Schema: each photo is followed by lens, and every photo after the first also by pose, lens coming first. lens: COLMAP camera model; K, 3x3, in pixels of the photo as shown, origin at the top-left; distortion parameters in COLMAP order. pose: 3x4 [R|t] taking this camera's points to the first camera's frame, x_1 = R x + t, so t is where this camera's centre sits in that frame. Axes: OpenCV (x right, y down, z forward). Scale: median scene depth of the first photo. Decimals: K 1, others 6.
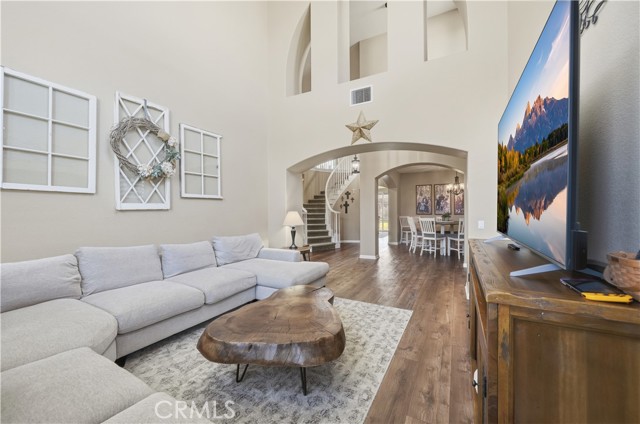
lens RADIAL K [[254.8, 0, 313.0], [0, 254.8, 210.1], [0, 0, 1]] dist [-0.000737, -0.000605]
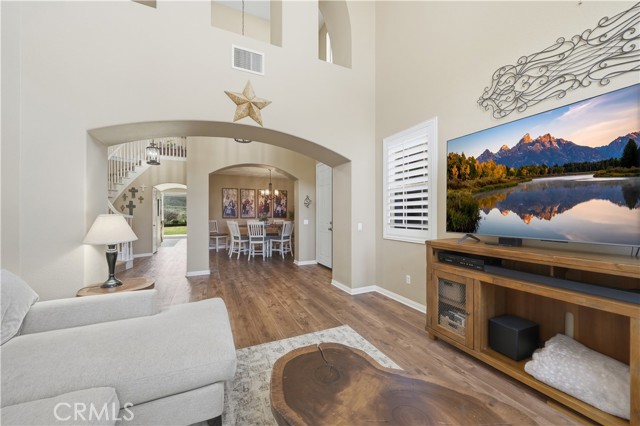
lens RADIAL K [[236.7, 0, 306.1], [0, 236.7, 214.1], [0, 0, 1]] dist [-0.002968, -0.000221]
pose [[0.584888, 0.002690, 0.811110, -0.277353], [-0.003033, 0.999995, -0.001129, 0.002464], [-0.811109, -0.001800, 0.584893, 0.465338]]
